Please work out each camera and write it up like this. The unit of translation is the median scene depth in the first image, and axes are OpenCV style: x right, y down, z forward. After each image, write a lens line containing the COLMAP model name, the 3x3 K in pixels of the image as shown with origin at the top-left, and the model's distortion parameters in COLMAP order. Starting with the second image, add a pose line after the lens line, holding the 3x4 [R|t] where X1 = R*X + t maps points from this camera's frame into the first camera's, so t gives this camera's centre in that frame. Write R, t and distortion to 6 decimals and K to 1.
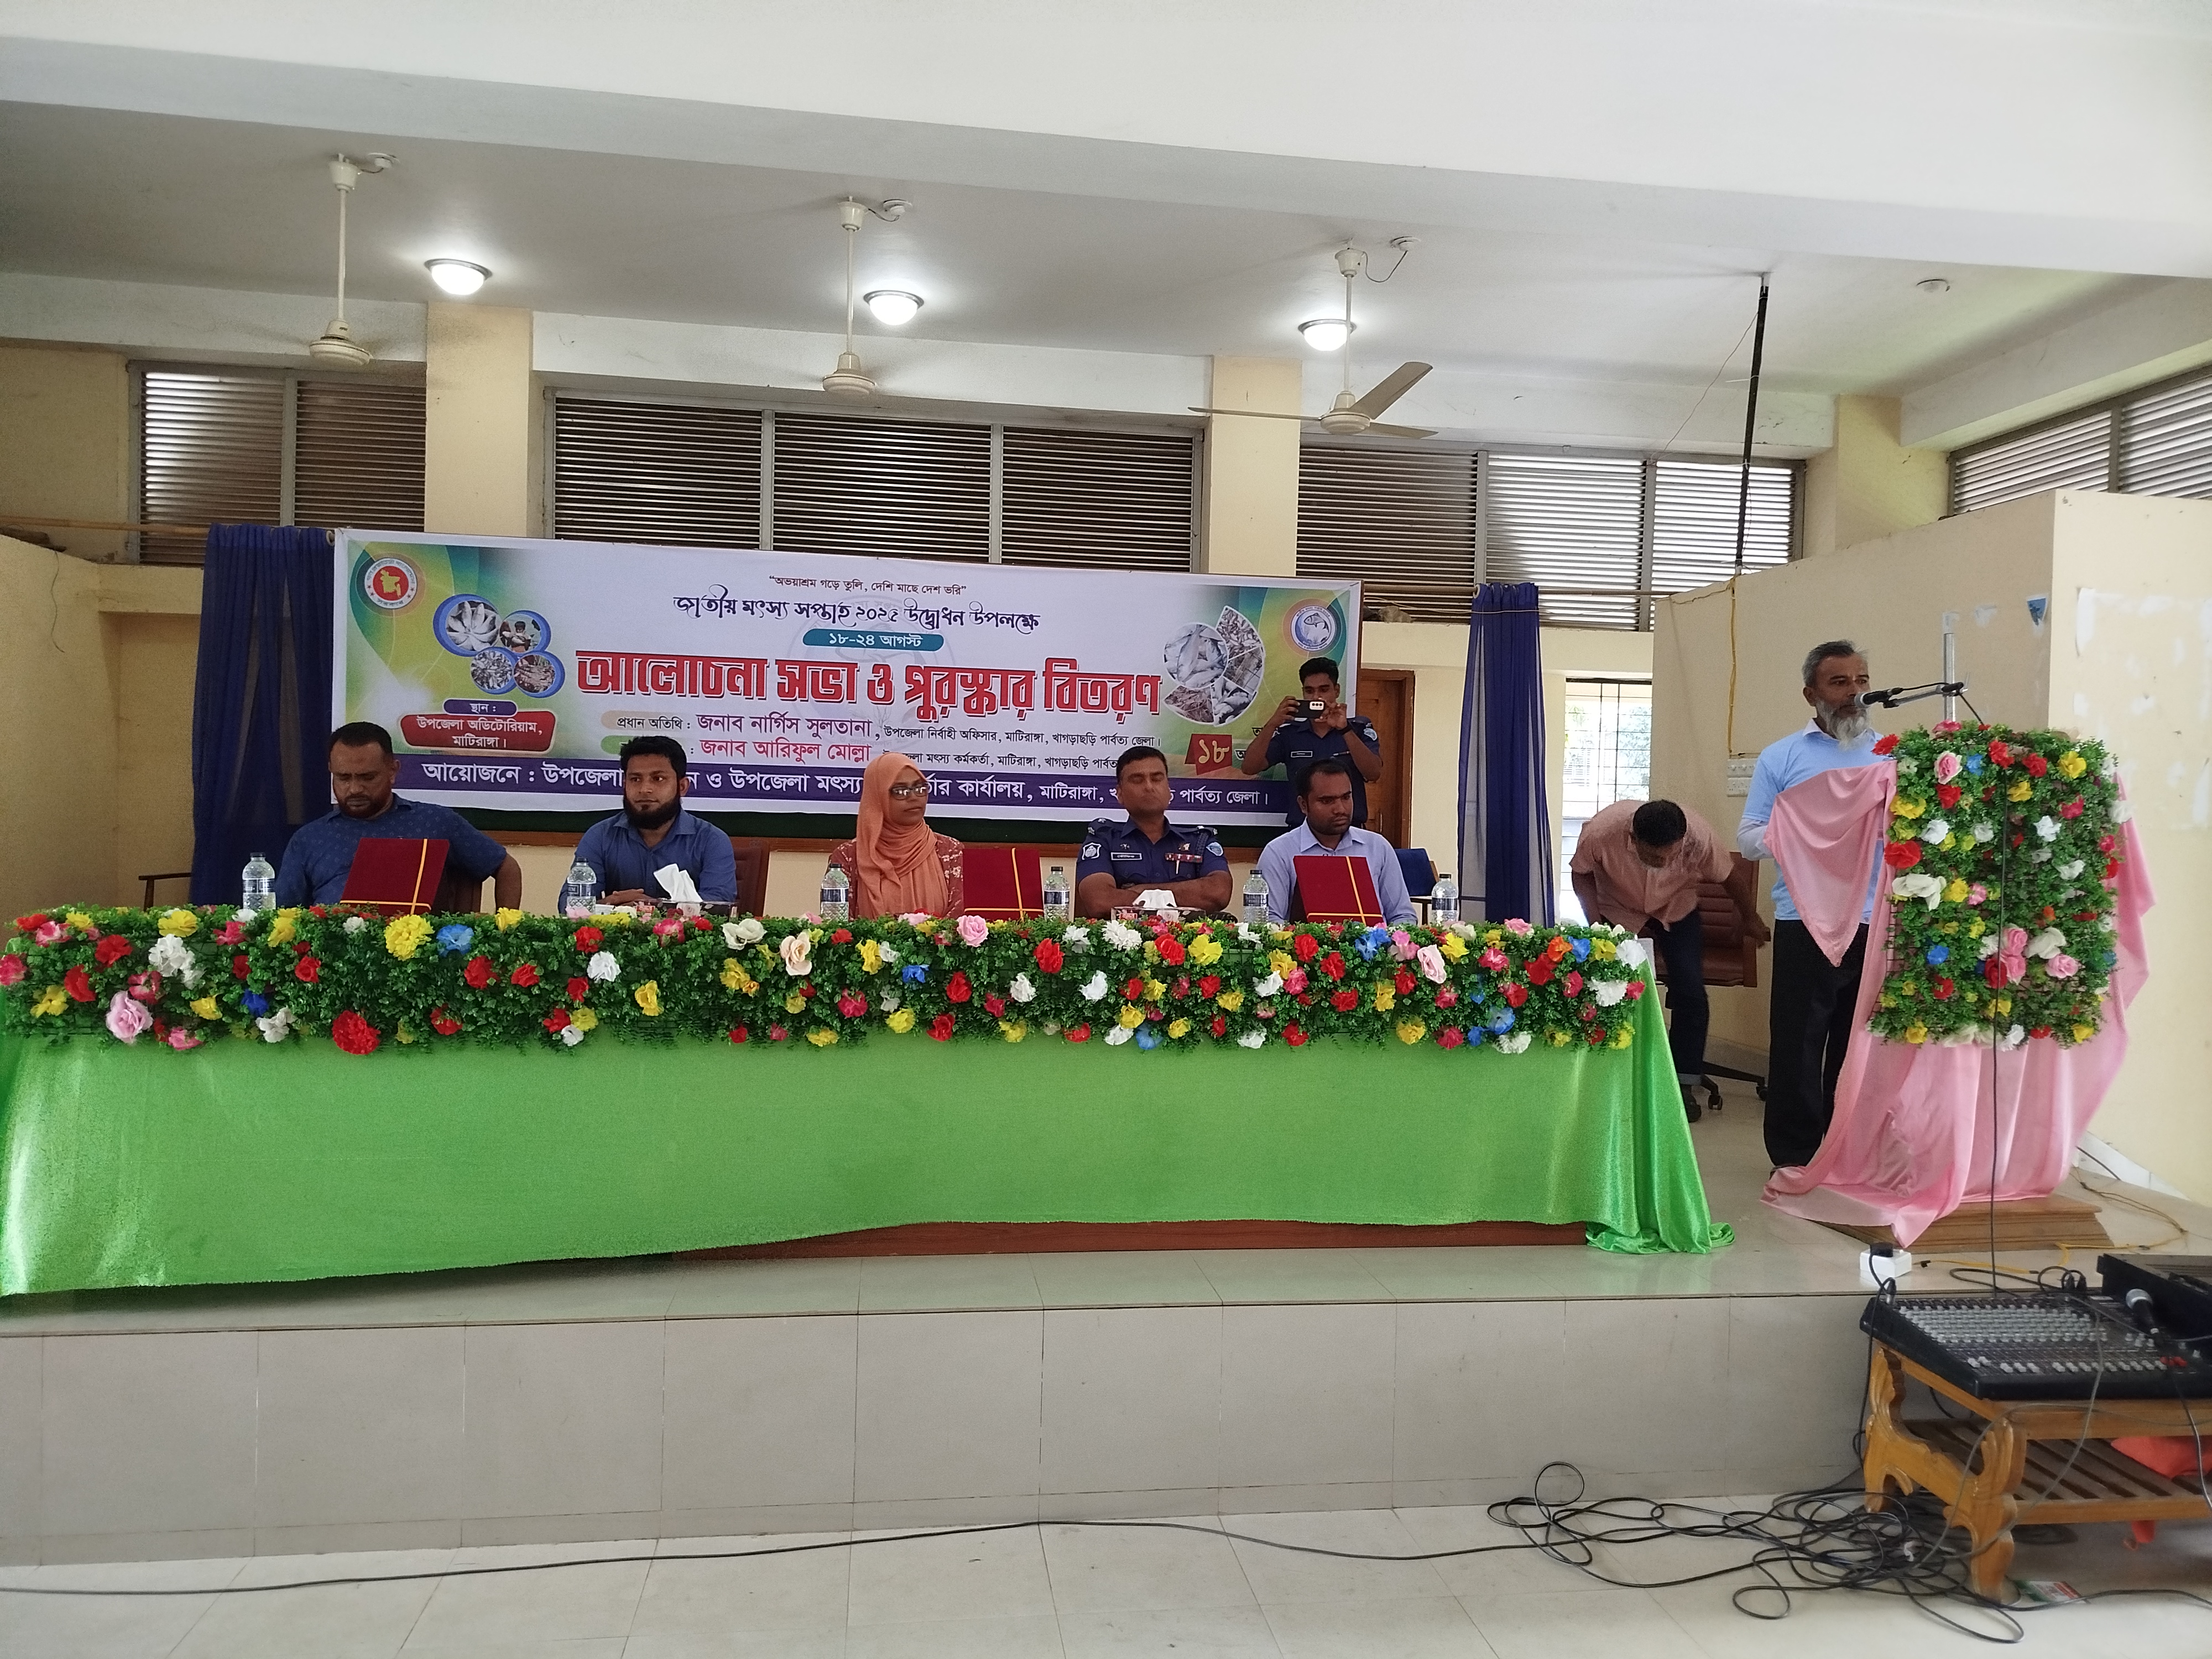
lens RADIAL K [[1528.4, 0, 1112.9], [0, 1528.4, 839.6], [0, 0, 1]] dist [0.114424, -0.152432]
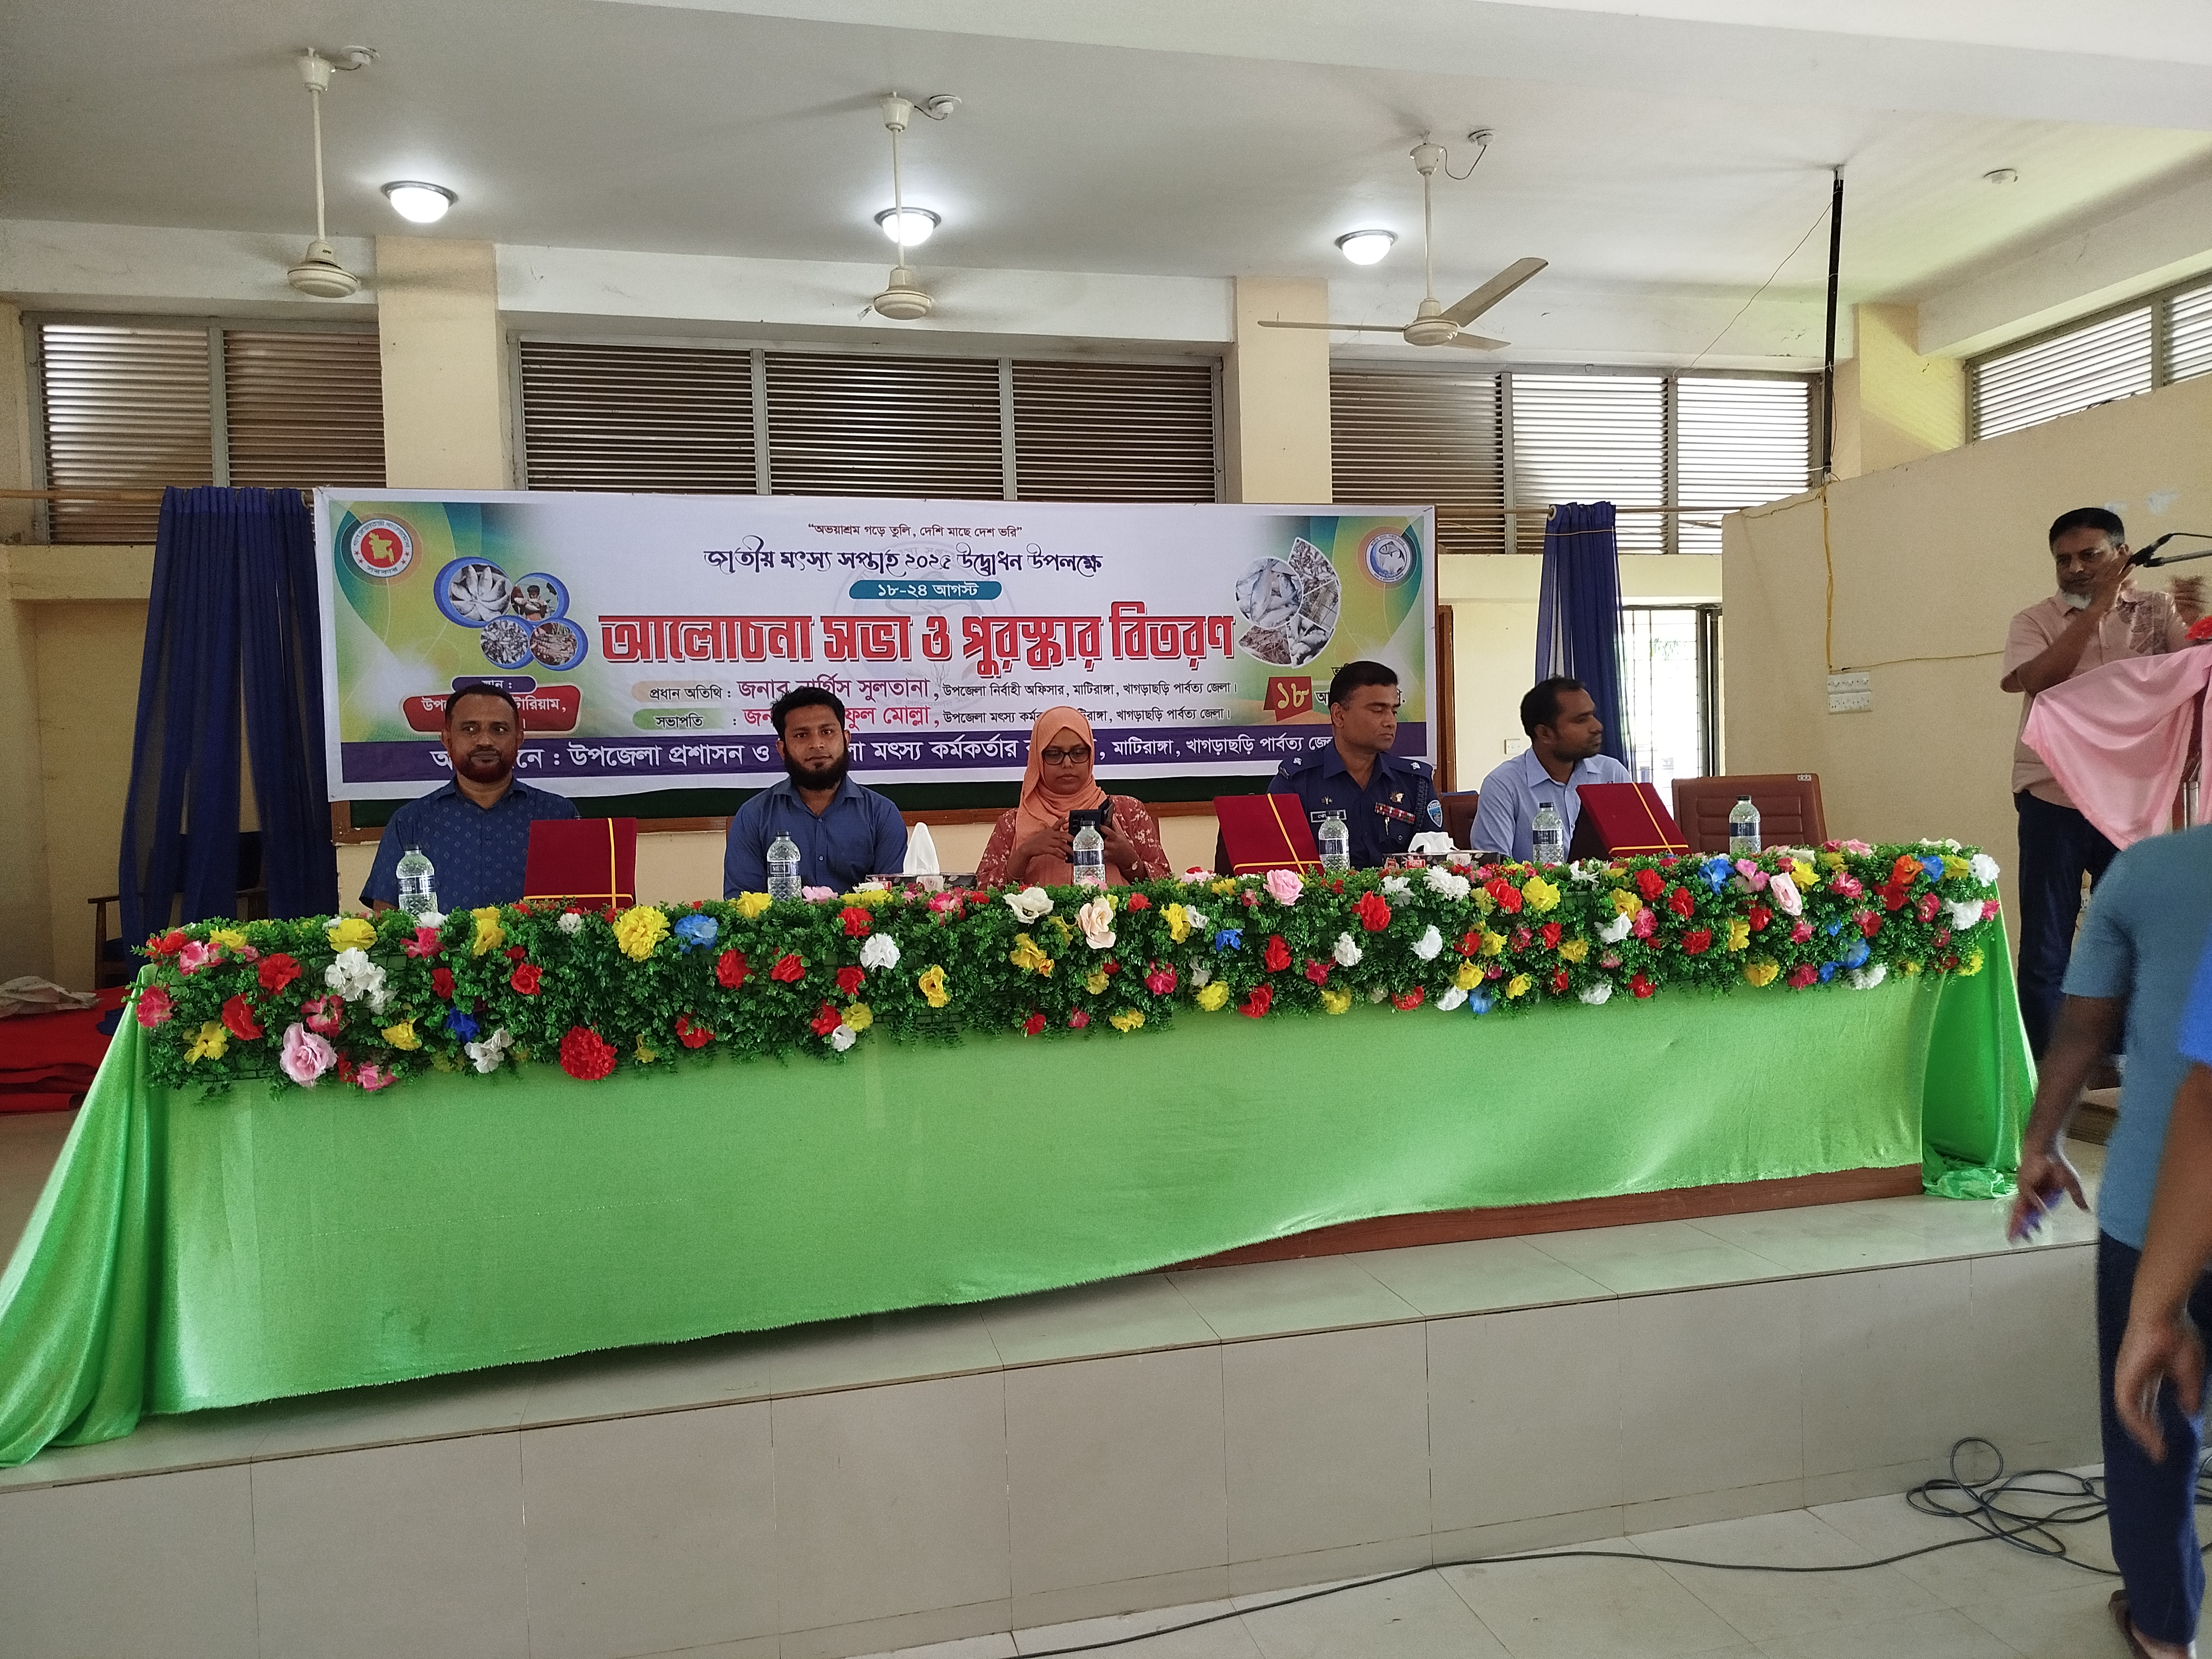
lens RADIAL K [[1537.5, 0, 1116.1], [0, 1537.5, 834.5], [0, 0, 1]] dist [0.091201, -0.106299]
pose [[0.994210, -0.057888, 0.090529, -0.134750], [0.056590, 0.998256, 0.016836, 0.005390], [-0.091345, -0.011616, 0.995752, 0.077929]]
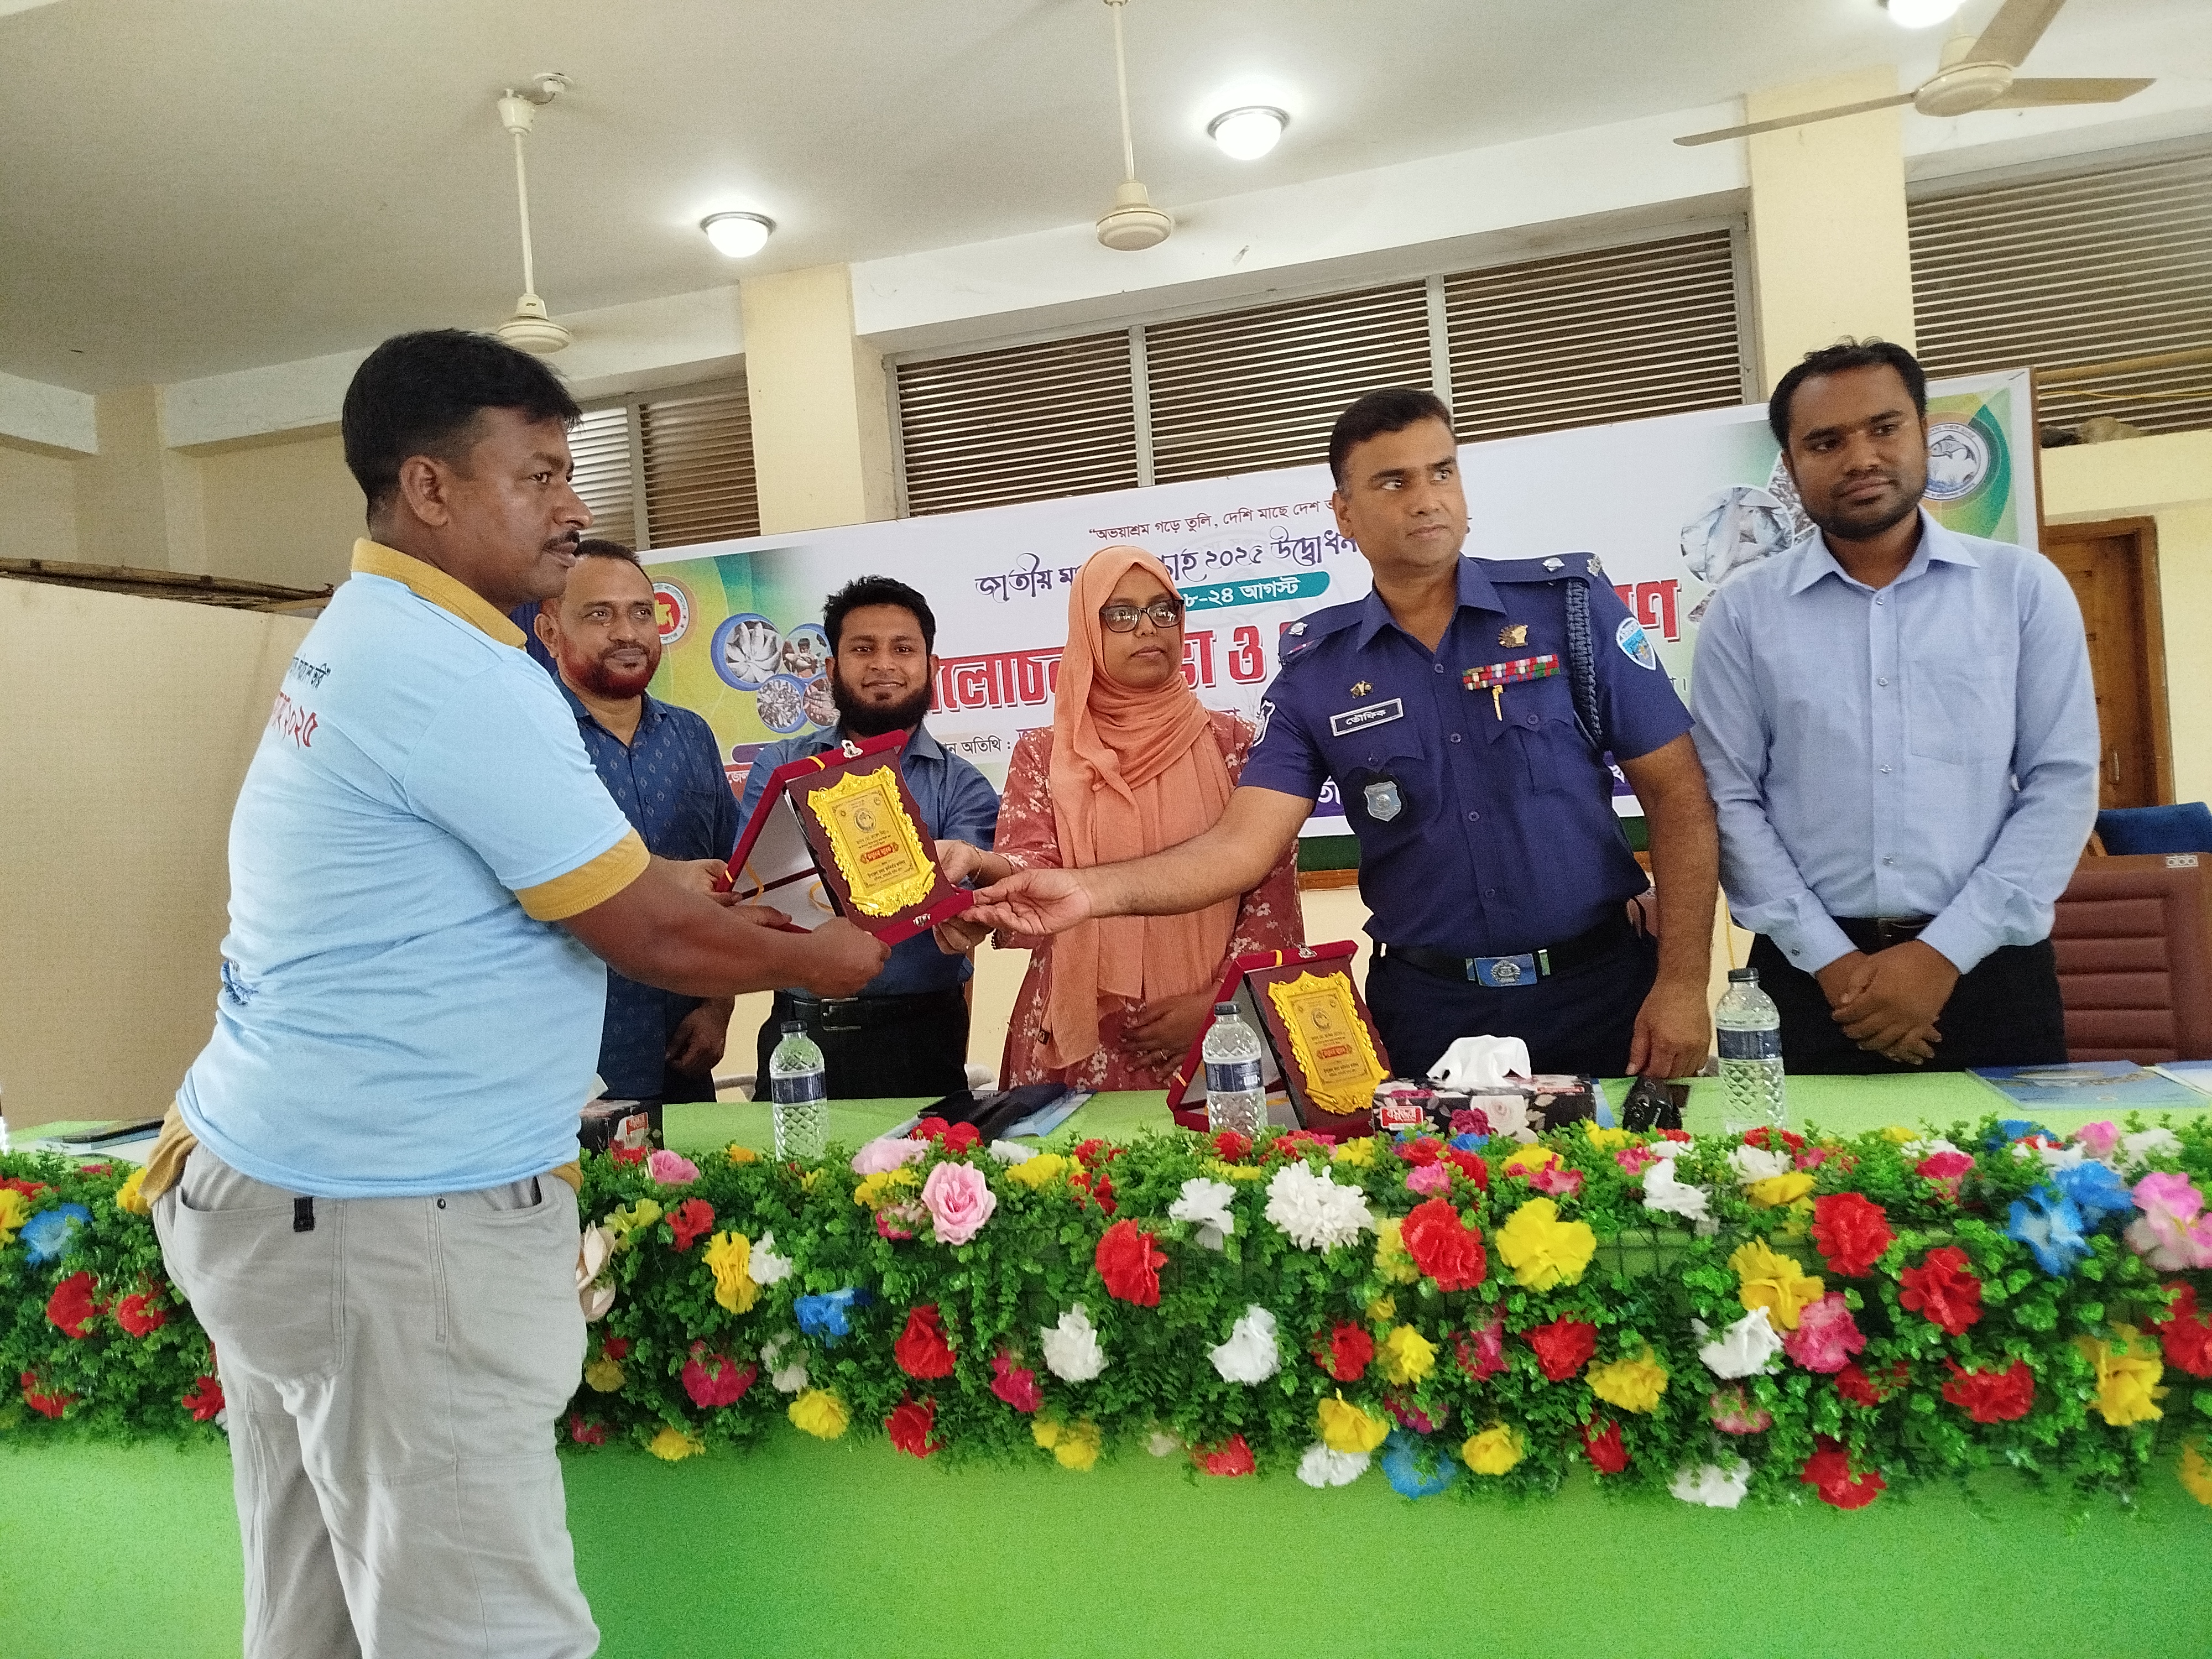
lens RADIAL K [[1537.5, 0, 1116.1], [0, 1537.5, 834.5], [0, 0, 1]] dist [0.091201, -0.106299]
pose [[0.915470, -0.087945, -0.392659, 0.064262], [0.091051, 0.995788, -0.010748, -0.016902], [0.391950, -0.025913, 0.919621, 0.322190]]
